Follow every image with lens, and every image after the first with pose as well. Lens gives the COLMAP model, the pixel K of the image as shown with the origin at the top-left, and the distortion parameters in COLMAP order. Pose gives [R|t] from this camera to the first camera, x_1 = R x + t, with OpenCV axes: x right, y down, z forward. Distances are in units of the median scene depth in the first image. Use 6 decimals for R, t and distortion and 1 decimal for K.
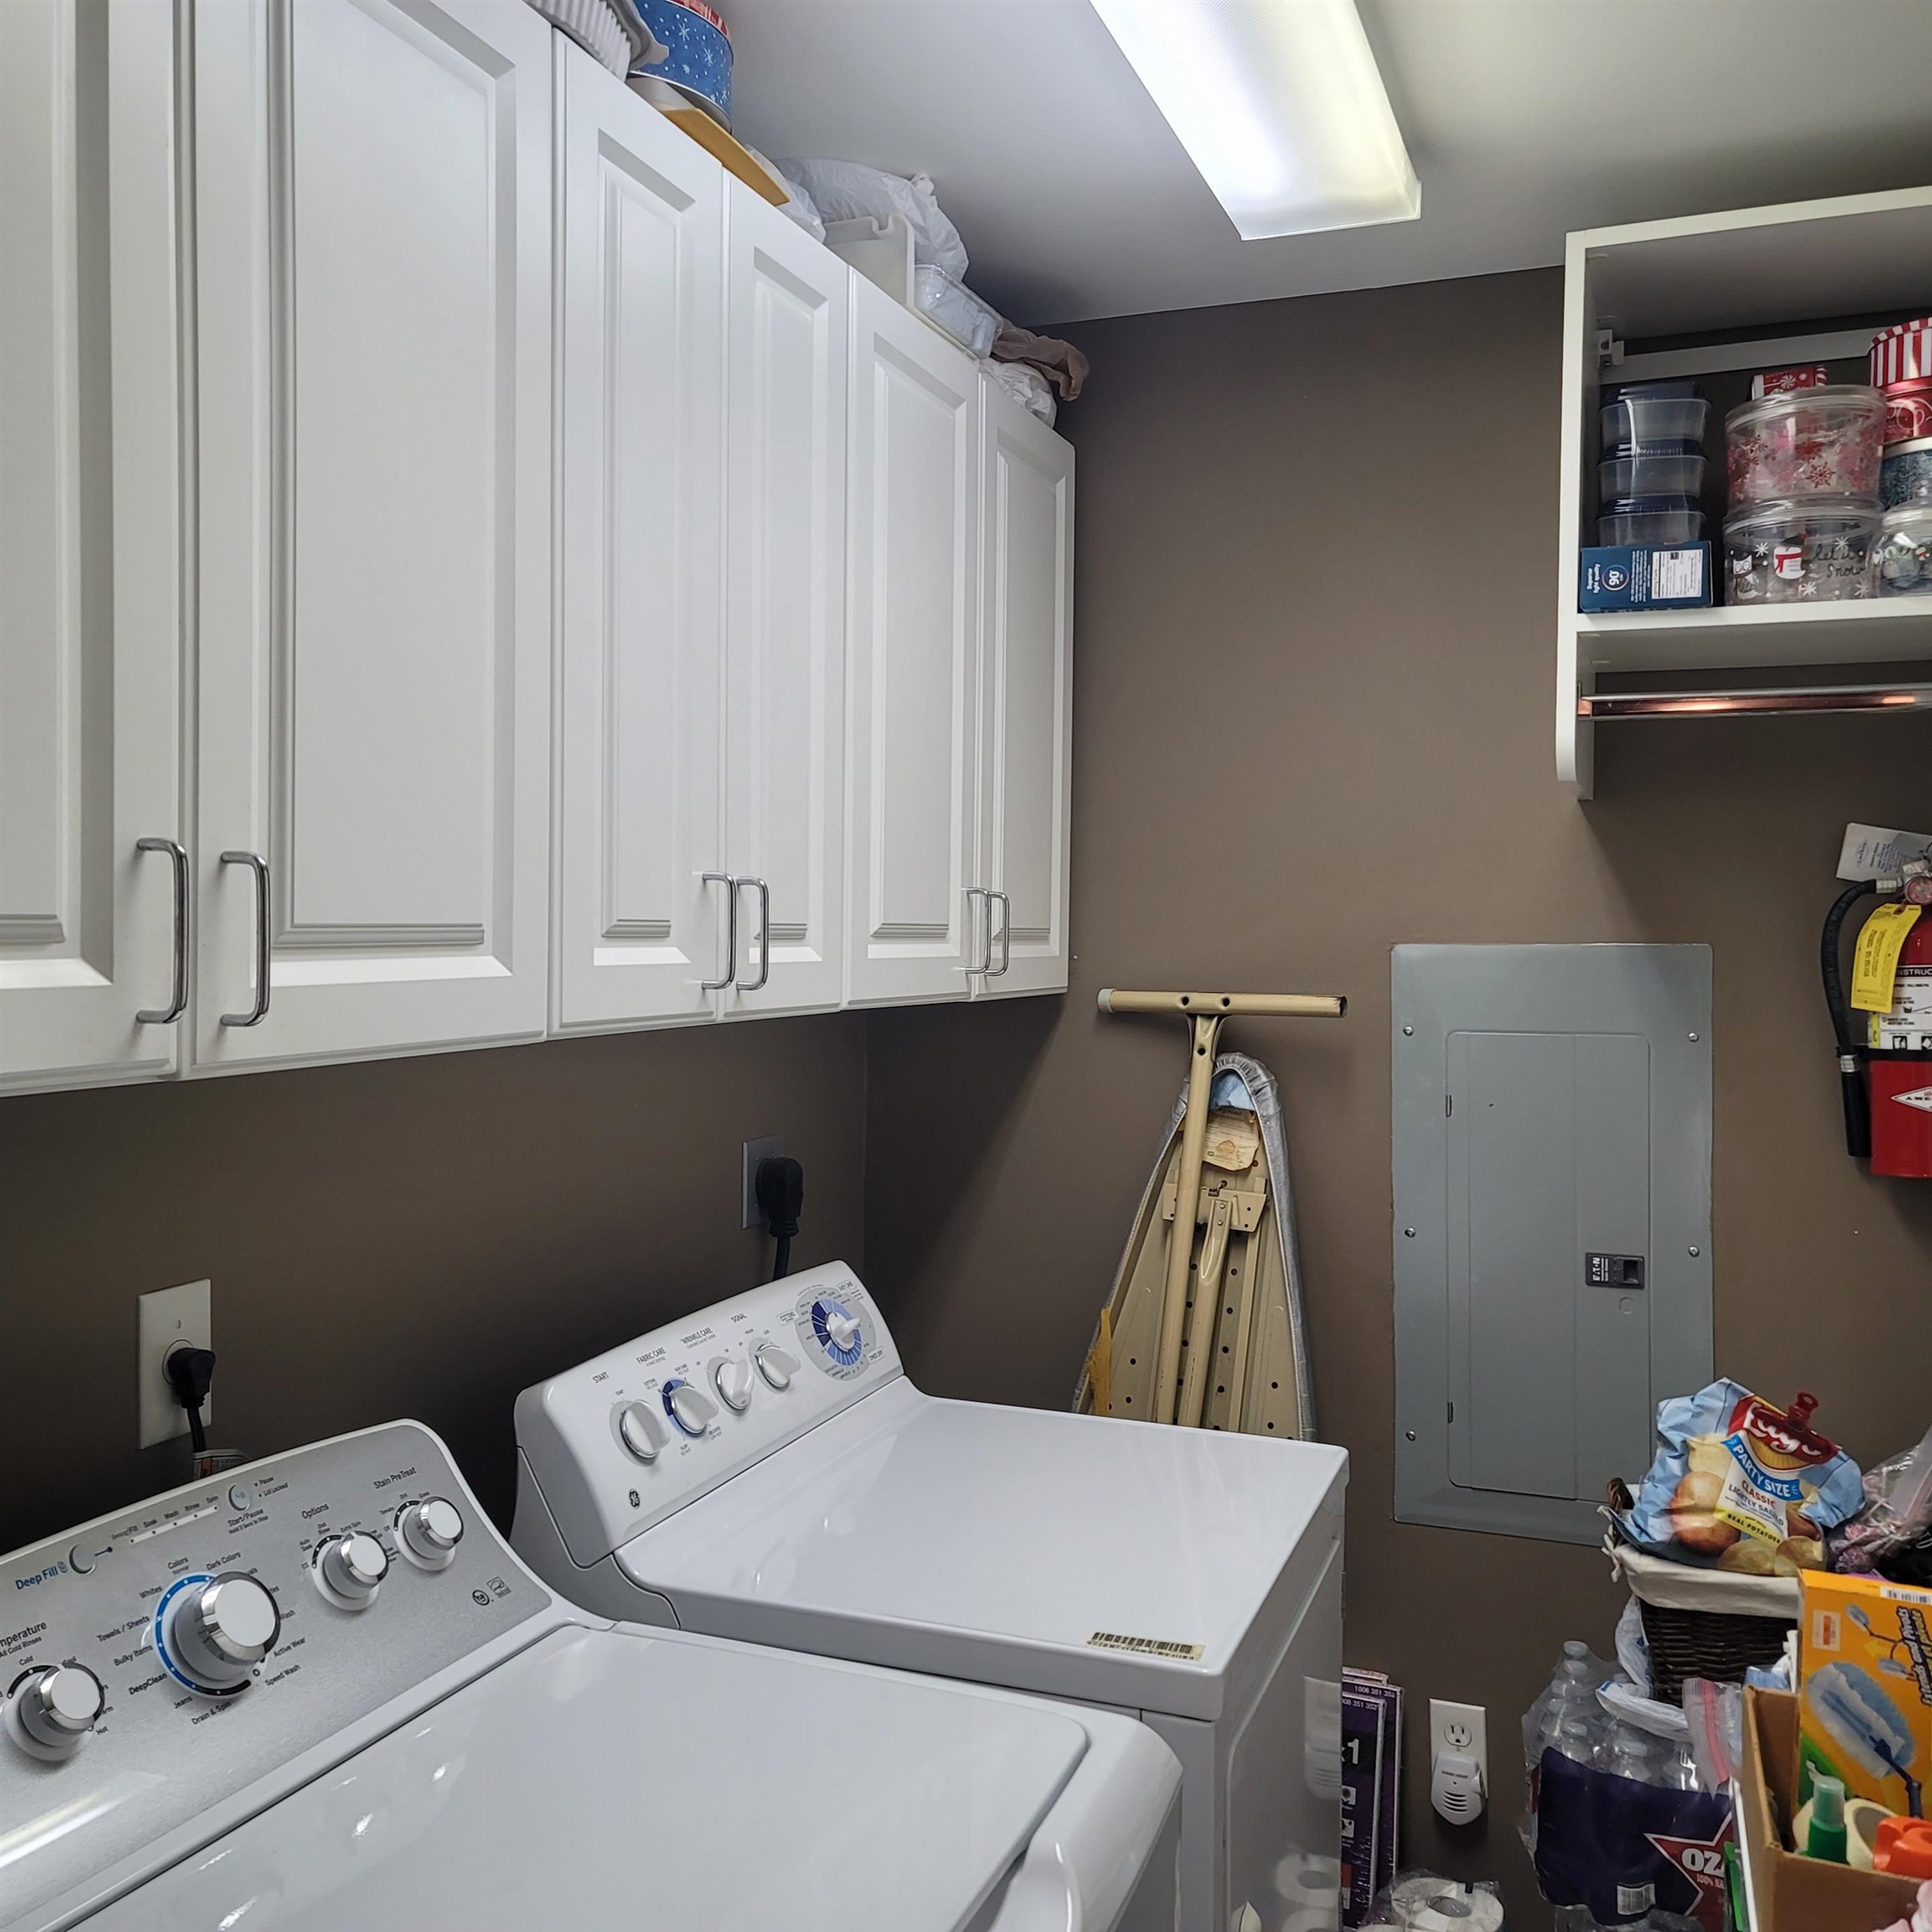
lens RADIAL K [[1905.4, 0, 906.5], [0, 1905.4, 967.1], [0, 0, 1]] dist [0.033321, 0.072131]
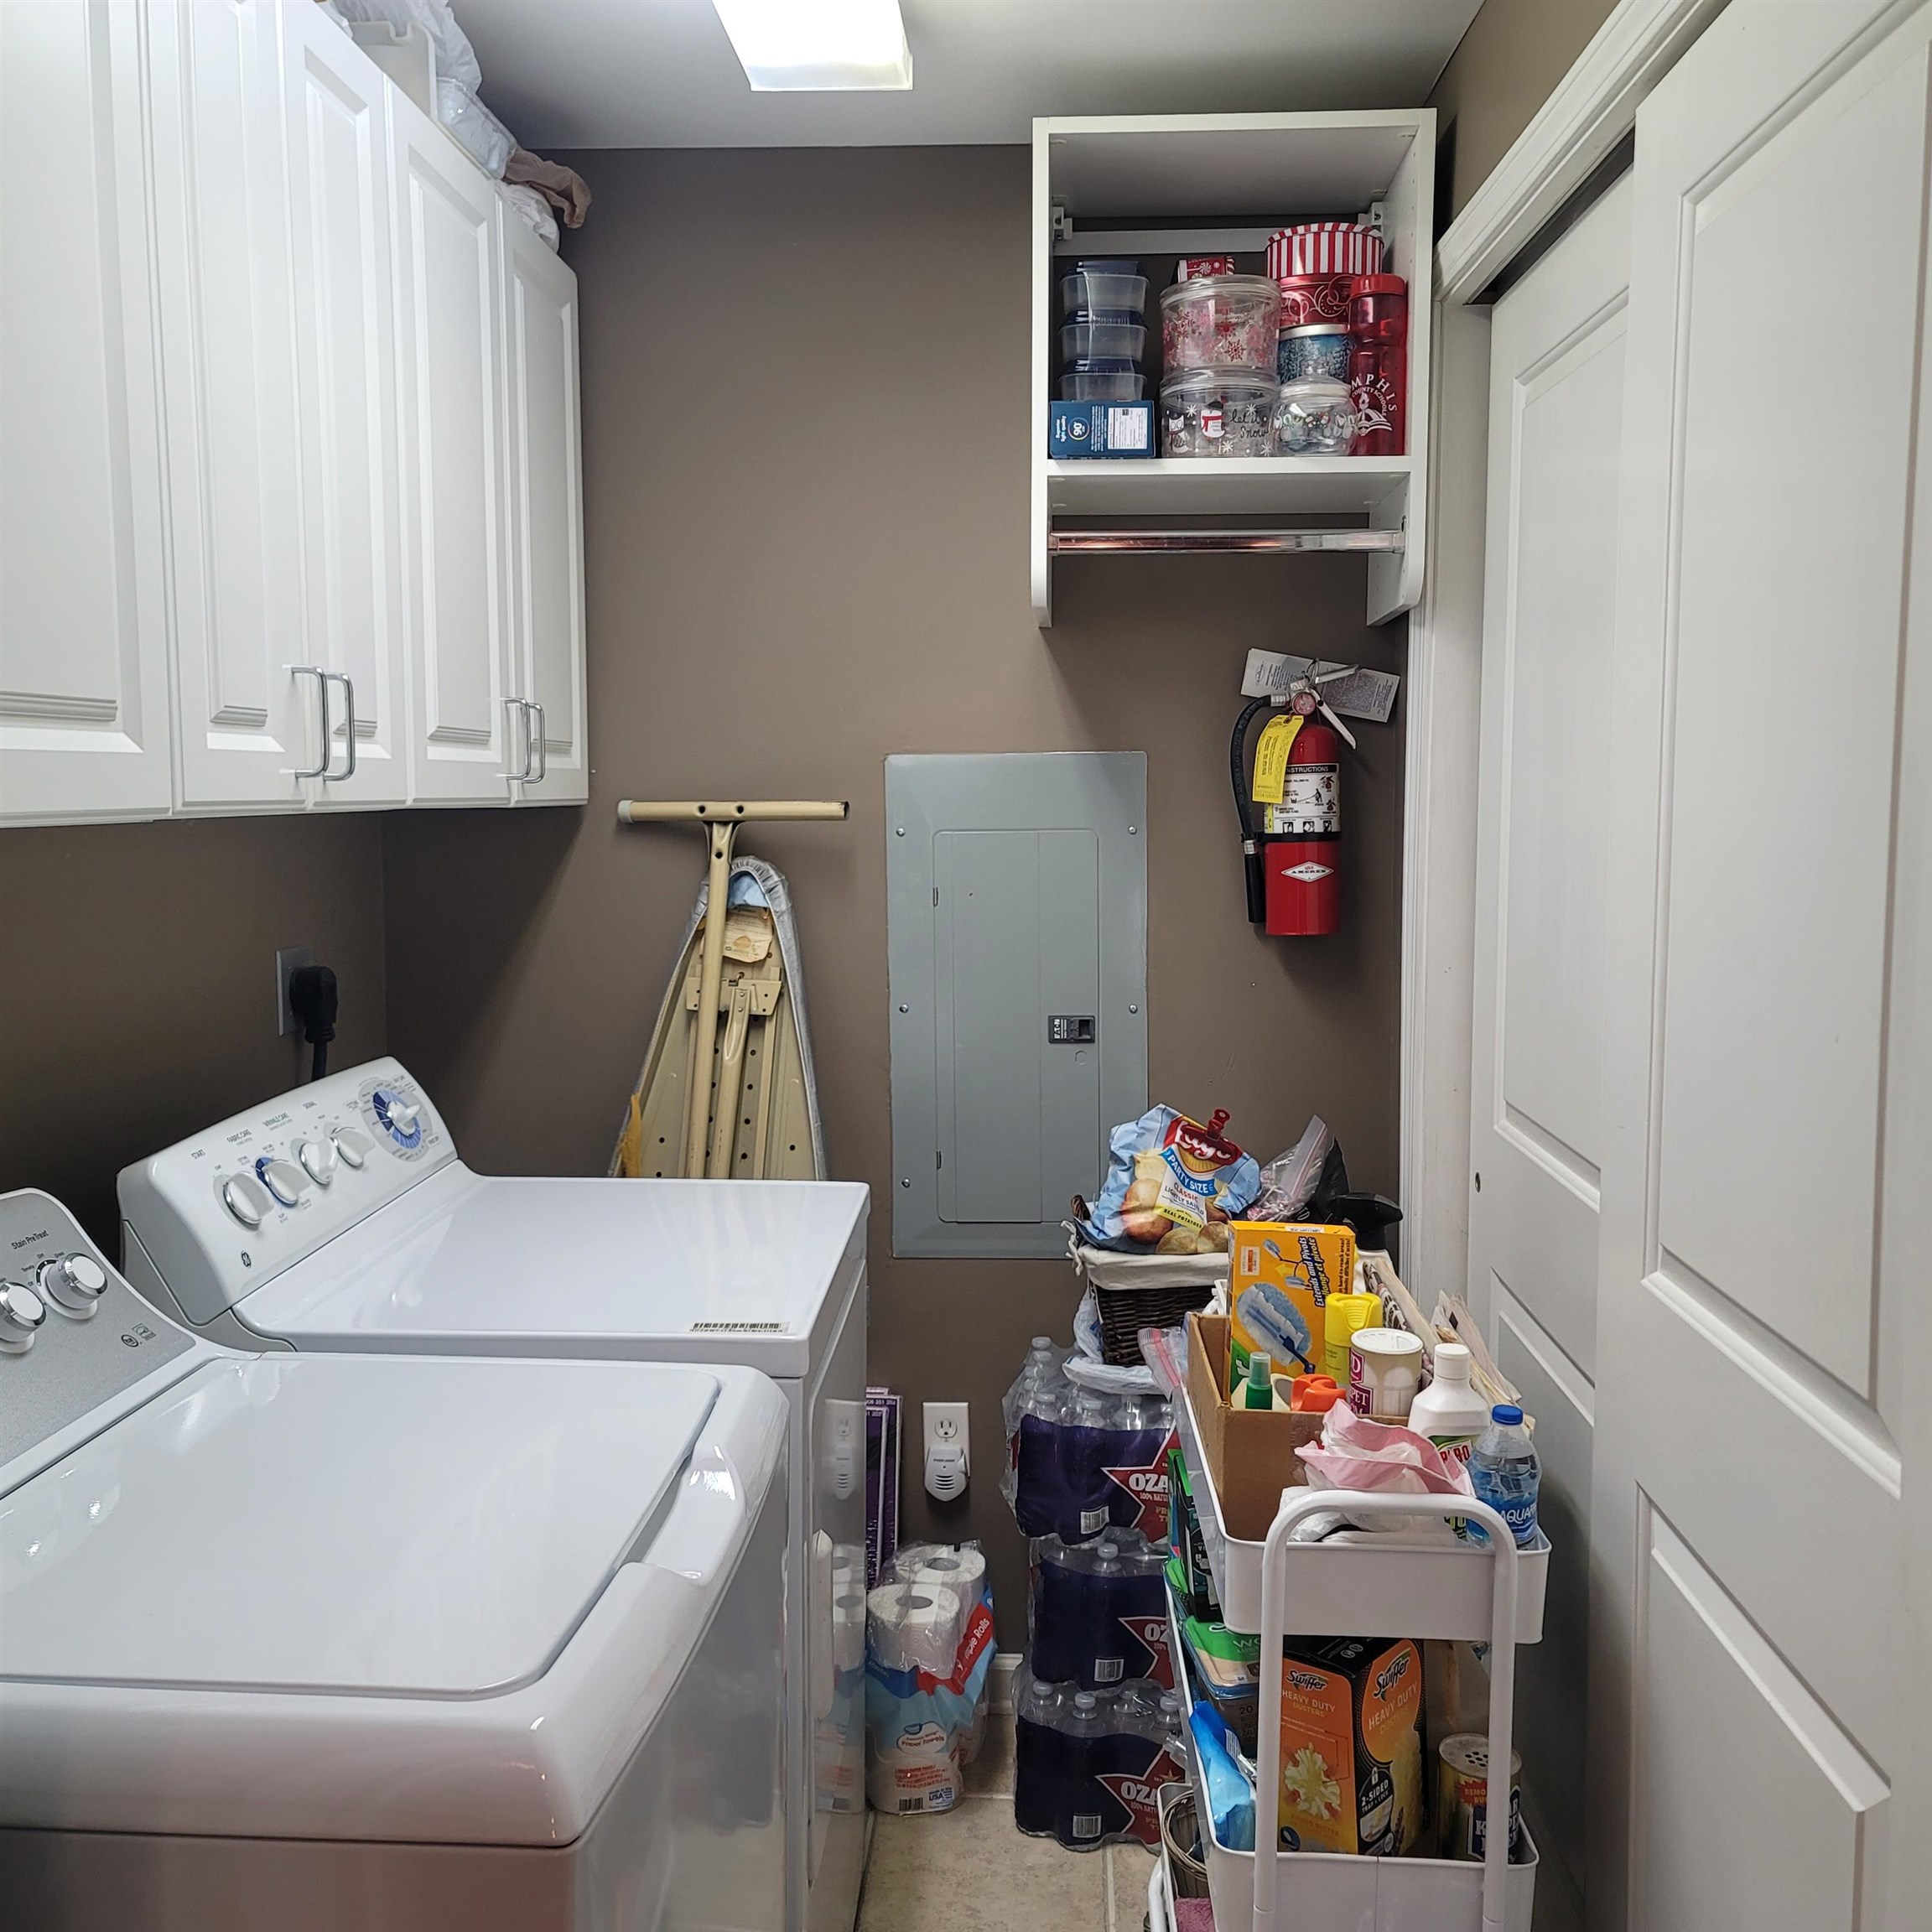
lens RADIAL K [[1866.1, 0, 930.1], [0, 1866.1, 967.2], [0, 0, 1]] dist [0.080558, -0.073275]
pose [[0.952661, -0.037346, 0.301733, -0.070517], [0.012918, 0.996503, 0.082553, 0.026684], [-0.303761, -0.074747, 0.949812, -0.077644]]
